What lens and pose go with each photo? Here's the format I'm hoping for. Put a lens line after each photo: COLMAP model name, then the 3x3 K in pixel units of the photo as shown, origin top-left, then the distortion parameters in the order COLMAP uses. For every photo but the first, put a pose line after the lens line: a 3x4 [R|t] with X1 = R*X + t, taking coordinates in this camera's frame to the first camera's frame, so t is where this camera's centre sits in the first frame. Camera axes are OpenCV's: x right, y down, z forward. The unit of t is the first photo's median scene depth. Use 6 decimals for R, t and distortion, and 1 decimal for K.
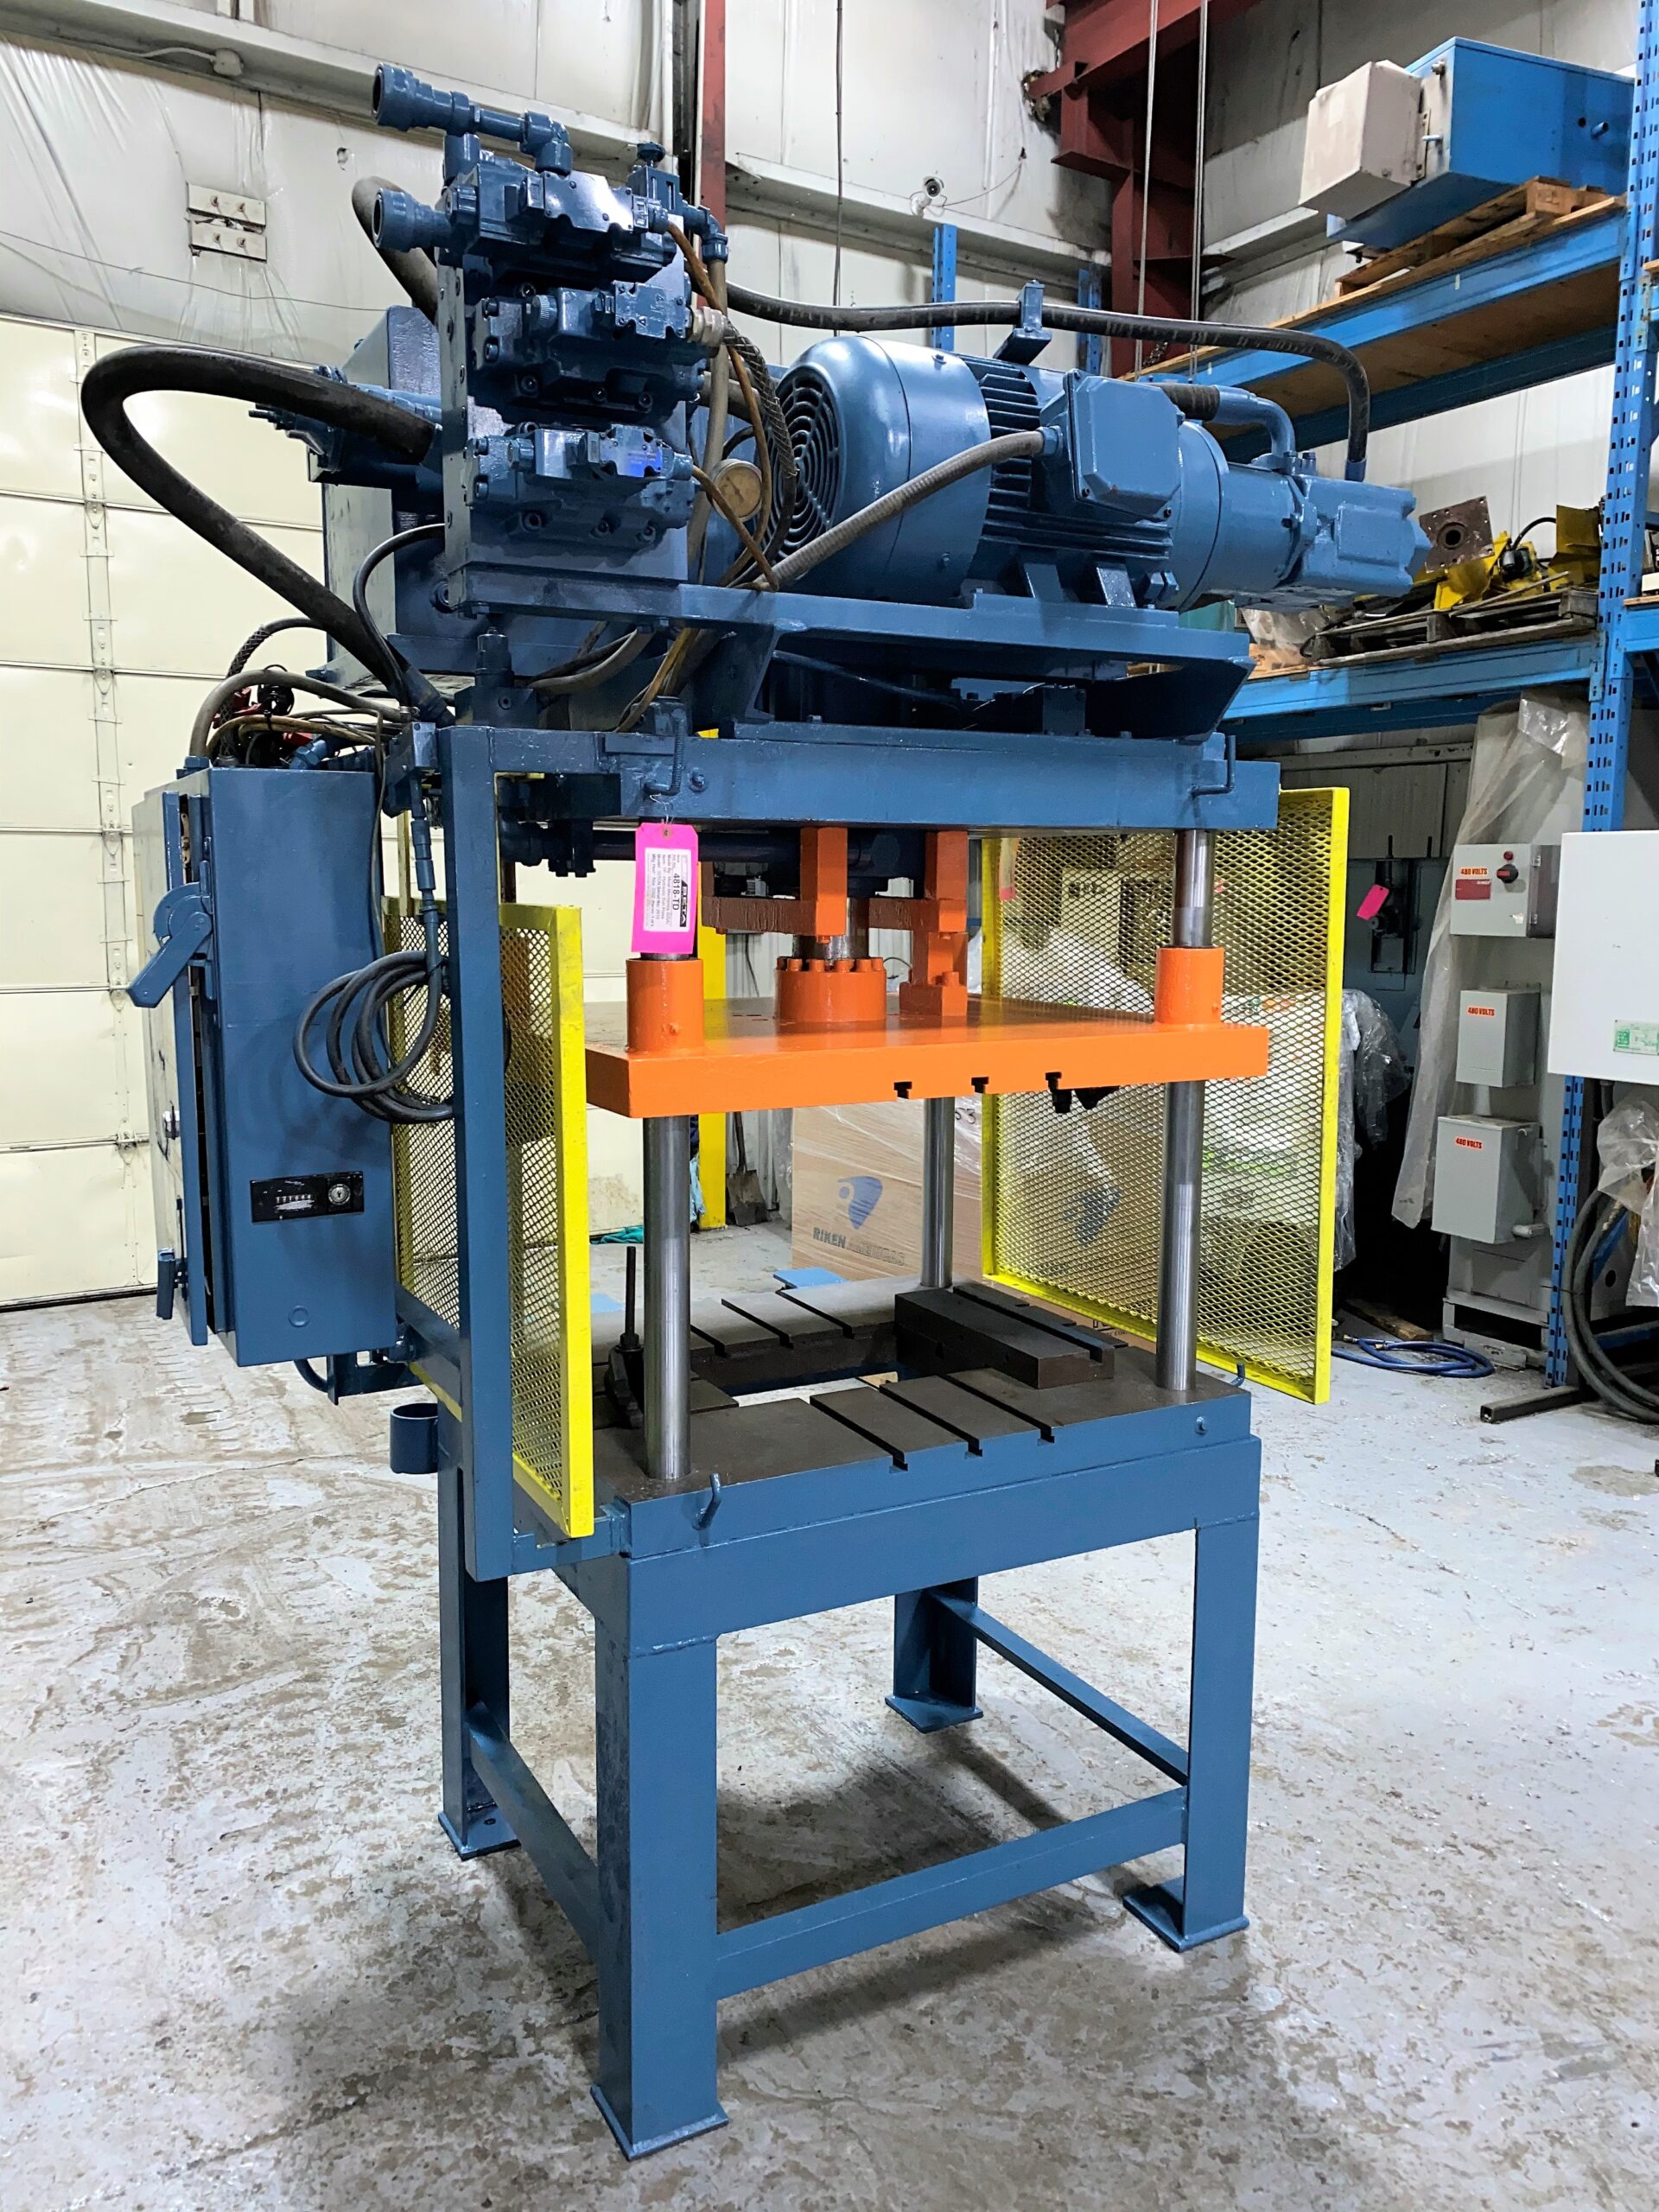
lens RADIAL K [[1675.6, 0, 841.4], [0, 1675.6, 1117.7], [0, 0, 1]] dist [0.013759, 0.001066]
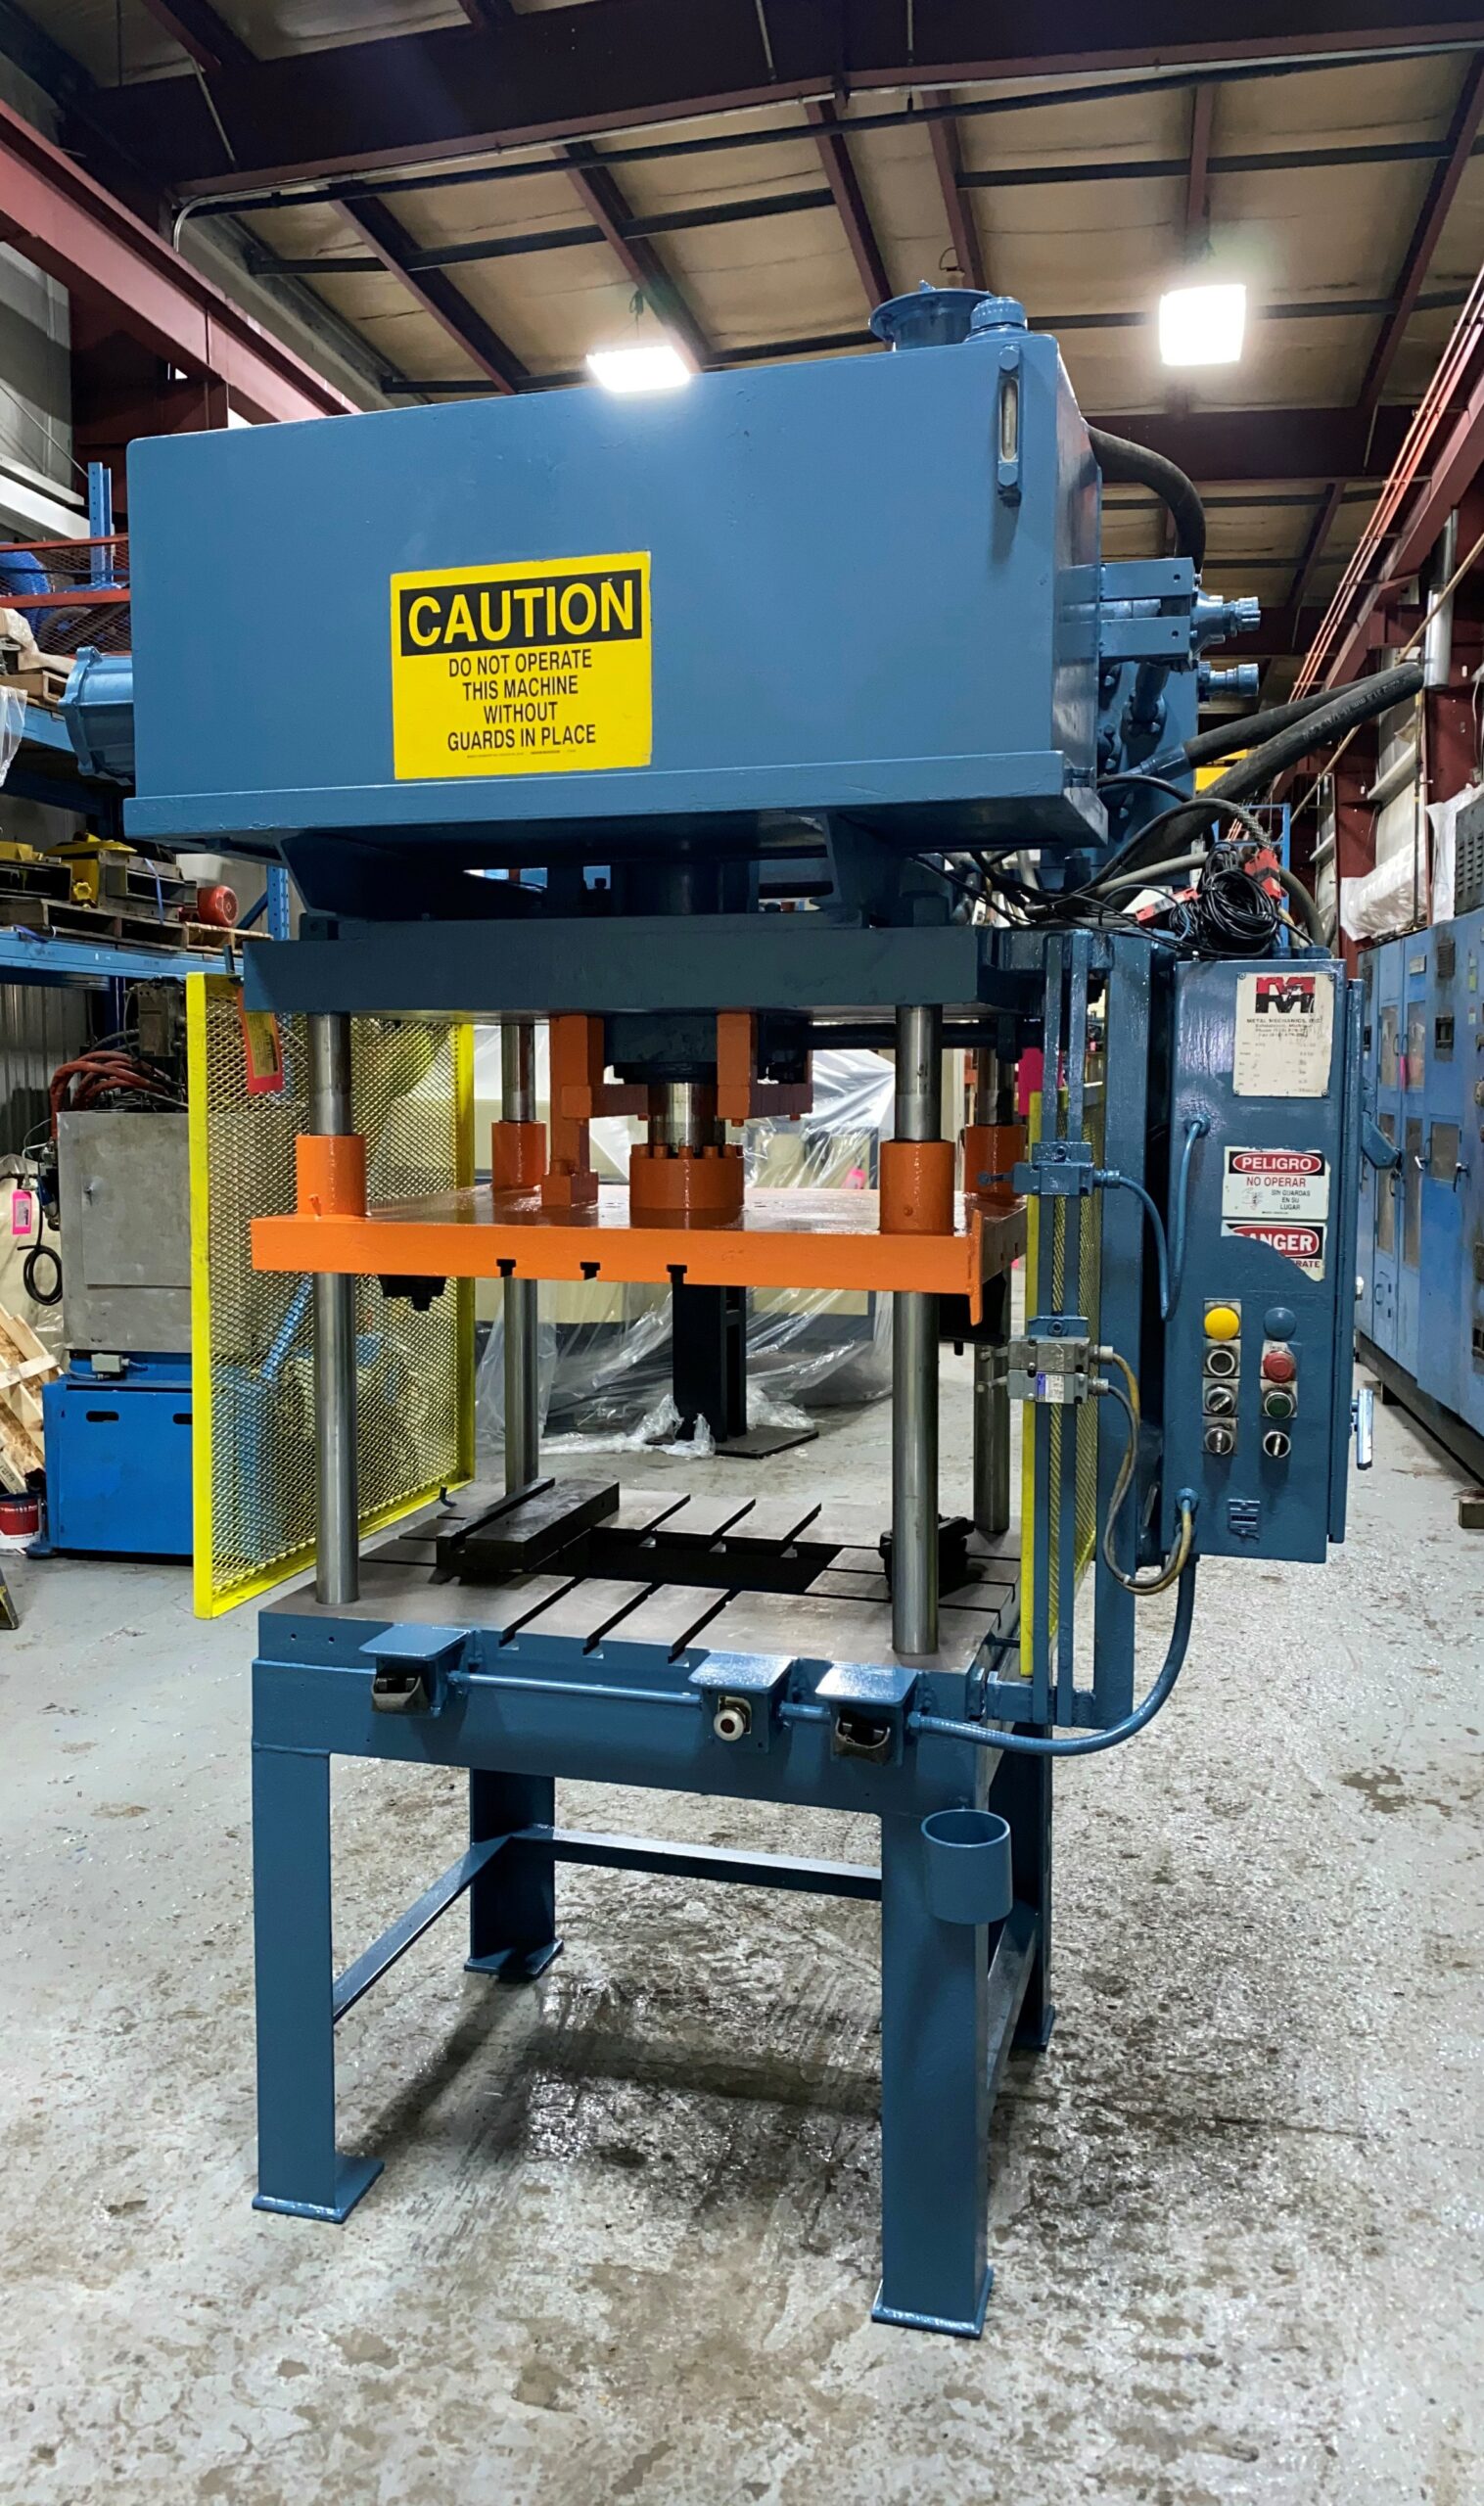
lens RADIAL K [[1914.9, 0, 685.8], [0, 1914.9, 1252.9], [0, 0, 1]] dist [0.041139, -0.013418]
pose [[-0.695049, -0.076287, 0.714903, -0.692393], [0.100098, 0.974403, 0.201296, -0.221941], [-0.711960, 0.211471, -0.669622, 1.496464]]
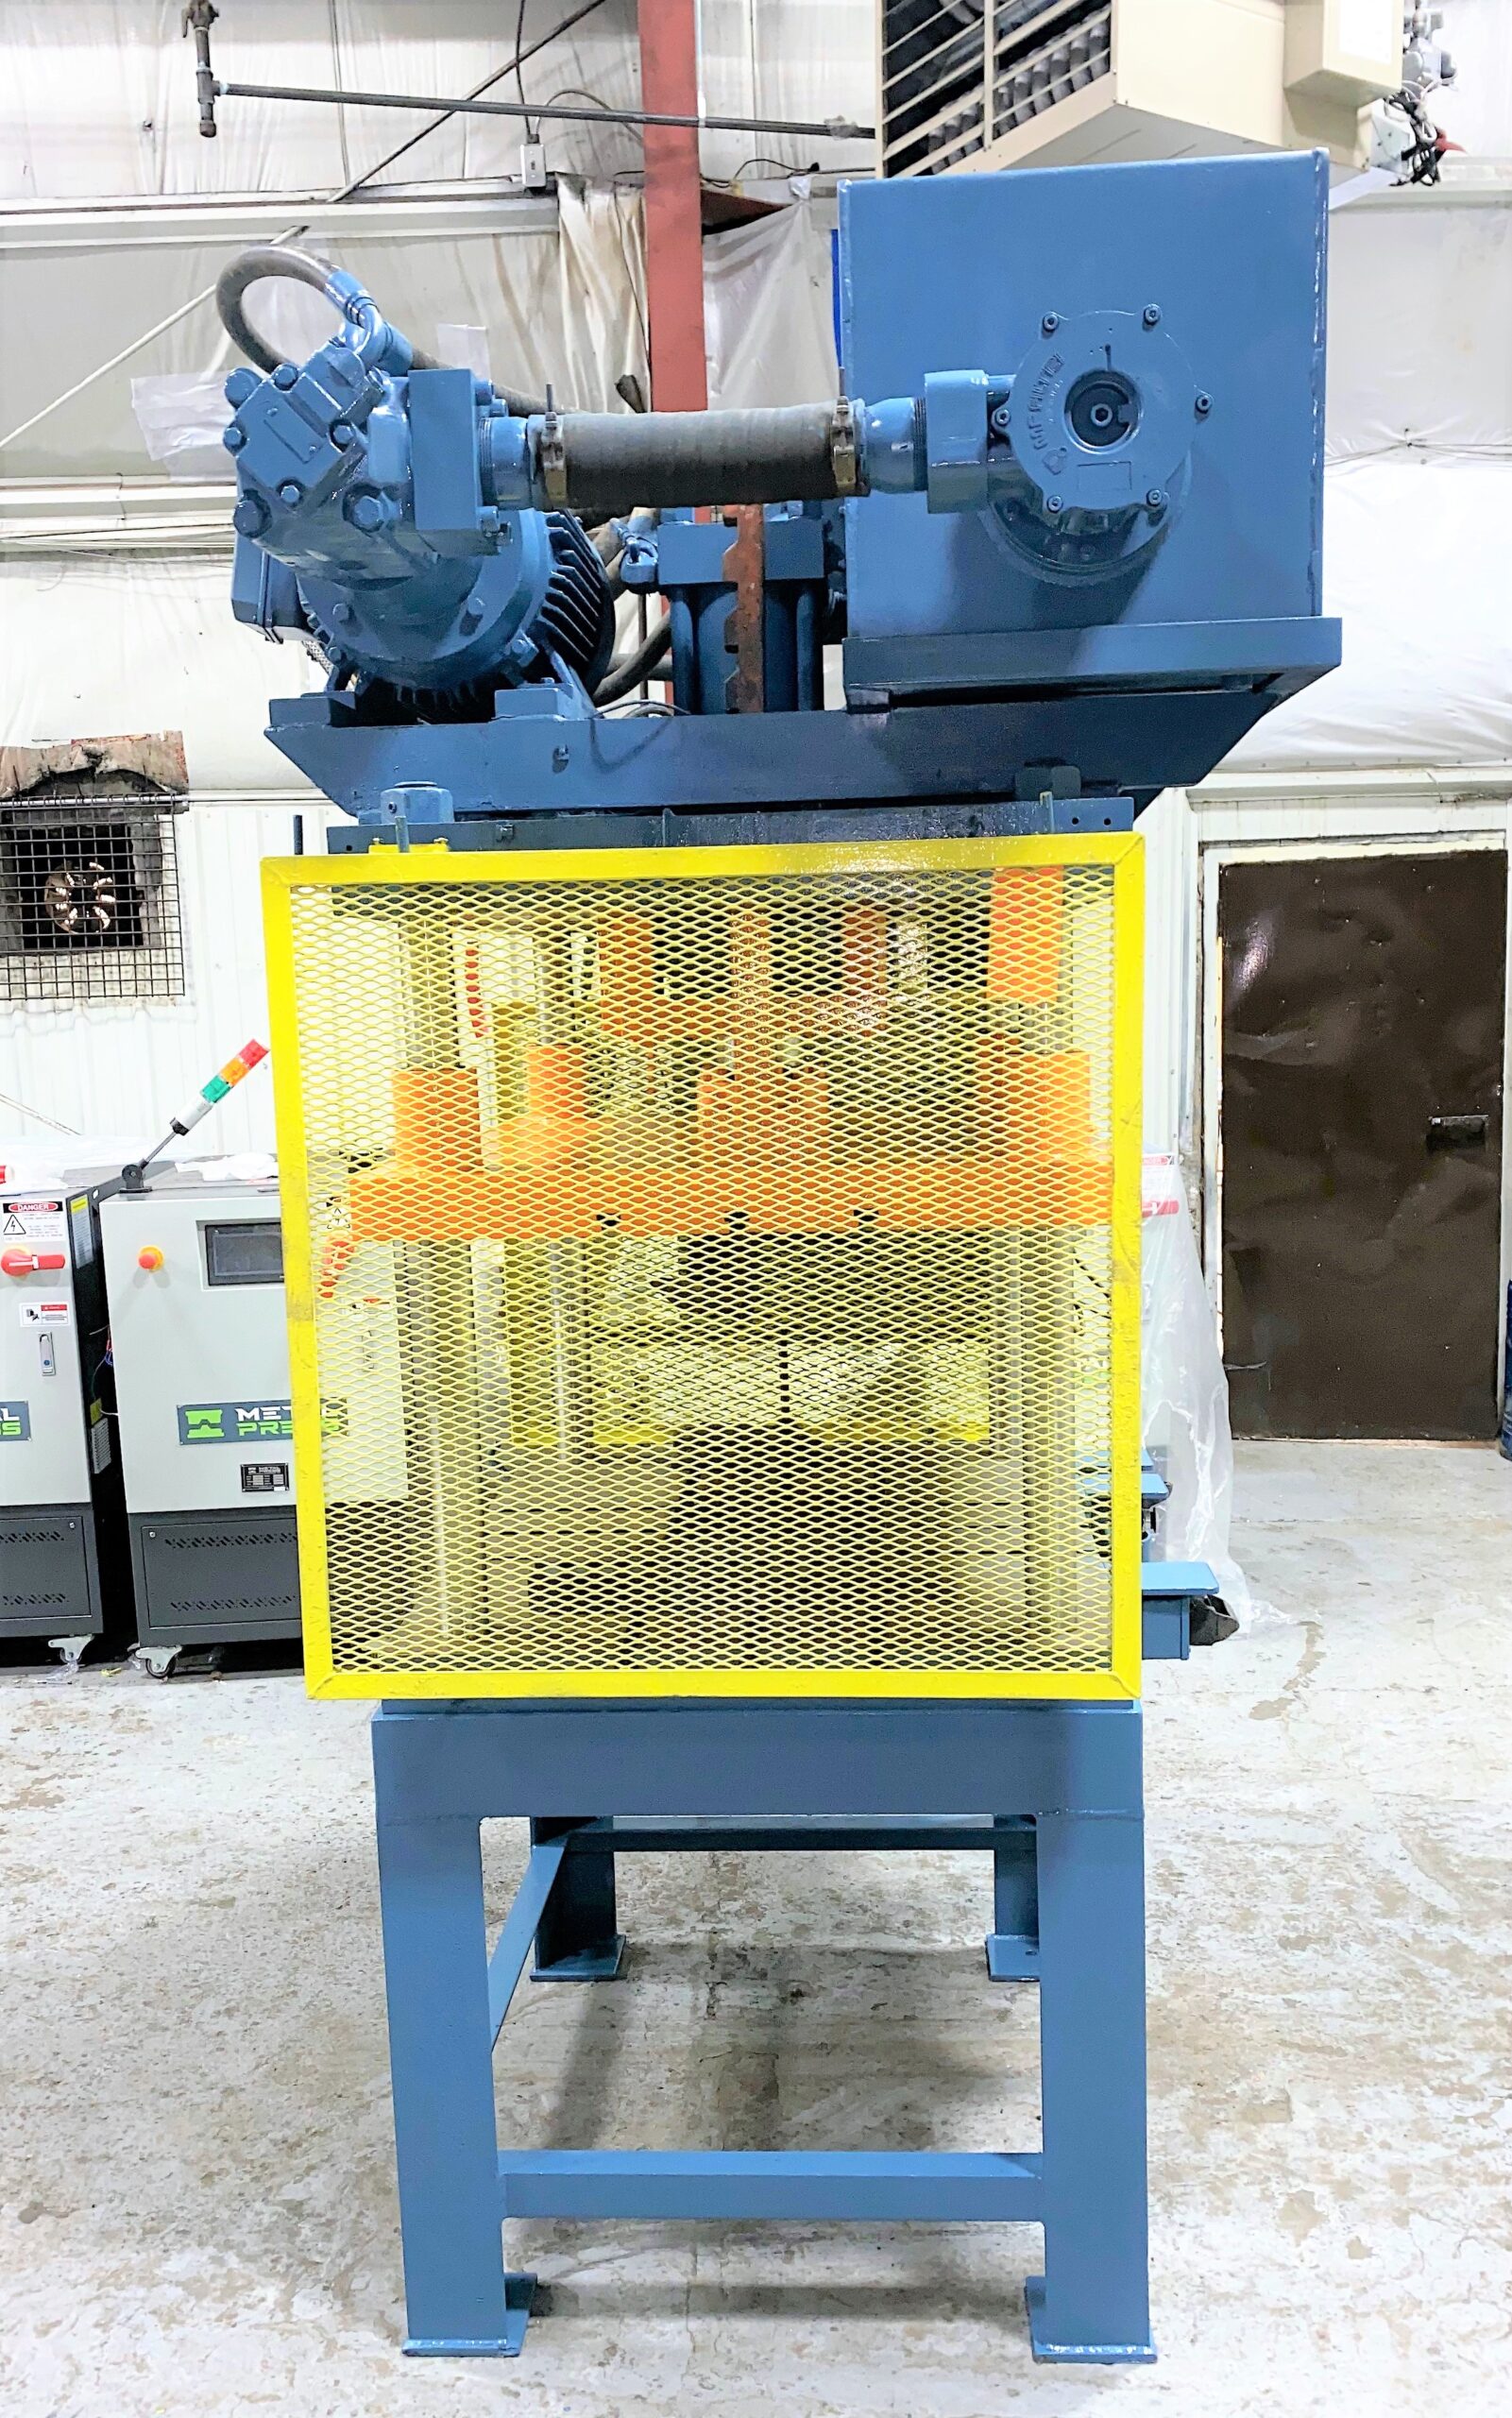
lens RADIAL K [[2034.2, 0, 769.8], [0, 2034.2, 1285.5], [0, 0, 1]] dist [0.015826, 0.009420]
pose [[-0.530831, 0.132893, -0.836993, 0.752116], [-0.096284, 0.971777, 0.215358, -0.177200], [0.841991, 0.194908, -0.503054, 1.316159]]
